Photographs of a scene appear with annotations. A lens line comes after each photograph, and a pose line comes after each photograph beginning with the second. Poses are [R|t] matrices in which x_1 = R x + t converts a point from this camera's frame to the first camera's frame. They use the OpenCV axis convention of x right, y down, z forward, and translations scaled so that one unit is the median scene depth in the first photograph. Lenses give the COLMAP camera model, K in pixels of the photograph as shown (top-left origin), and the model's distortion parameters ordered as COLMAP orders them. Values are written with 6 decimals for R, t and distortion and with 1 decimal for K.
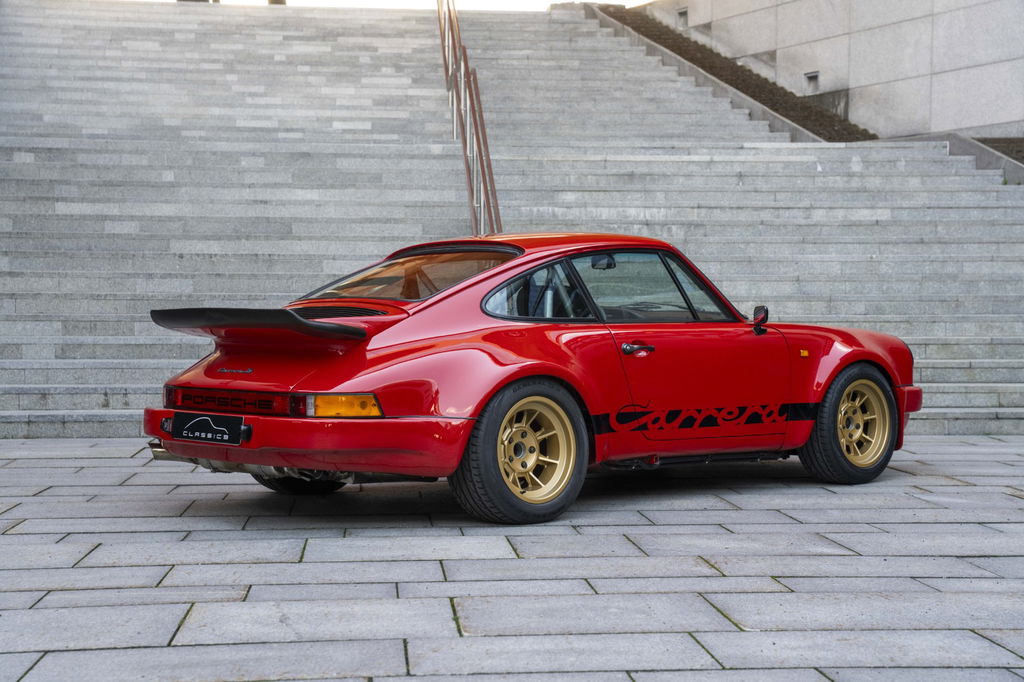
lens RADIAL K [[1625.9, 0, 512.0], [0, 1625.9, 341.0], [0, 0, 1]] dist [0.206009, 0.230523]
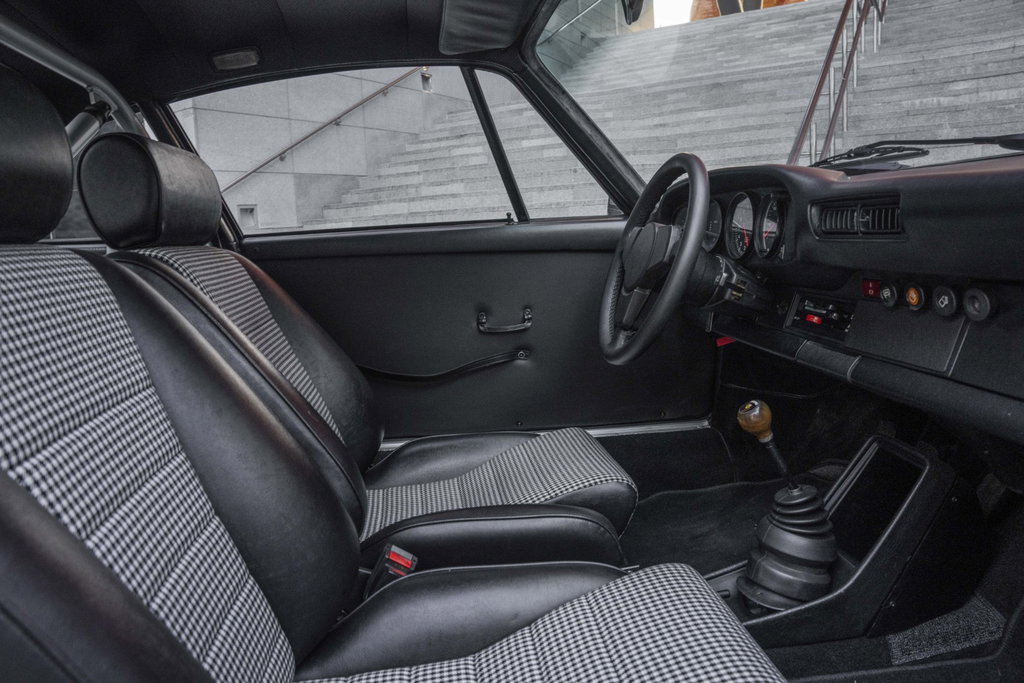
lens RADIAL K [[702.3, 0, 512.0], [0, 702.3, 341.5], [0, 0, 1]] dist [-0.164878, 0.120554]
pose [[0.808231, 0.055918, -0.586204, 0.060825], [0.038007, 0.988452, 0.146690, -0.004203], [0.587638, -0.140839, 0.796773, 0.502861]]
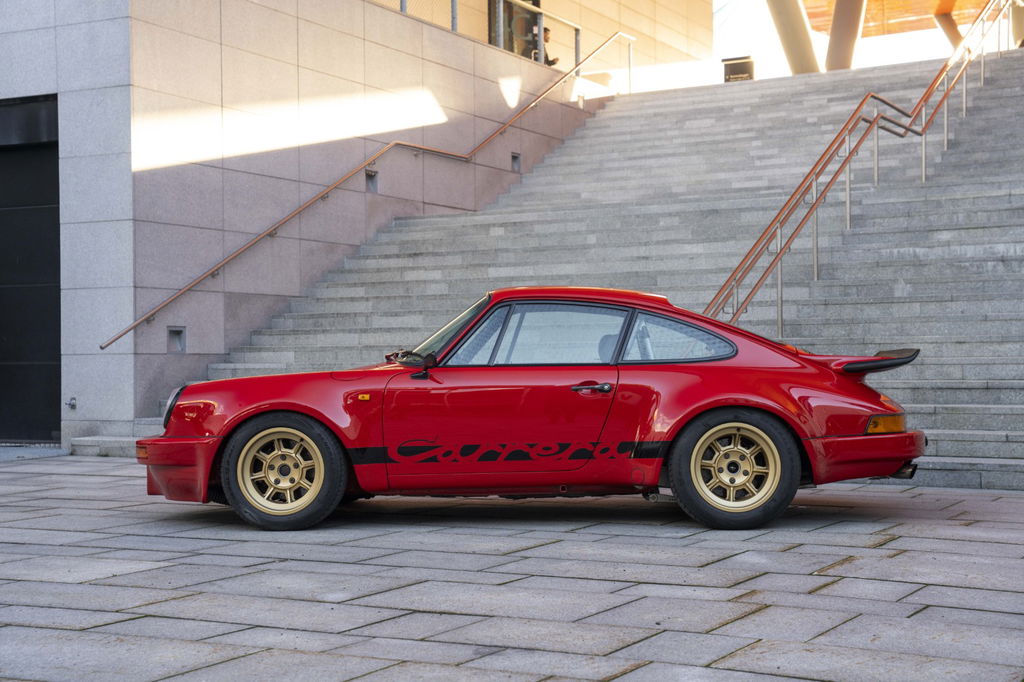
lens RADIAL K [[1512.5, 0, 512.0], [0, 1512.5, 341.0], [0, 0, 1]] dist [0.145517, 0.147329]
pose [[0.832472, -0.016537, -0.553820, 0.331538], [-0.001544, 0.999481, -0.032165, 0.003713], [0.554064, 0.027632, 0.832015, 0.103409]]
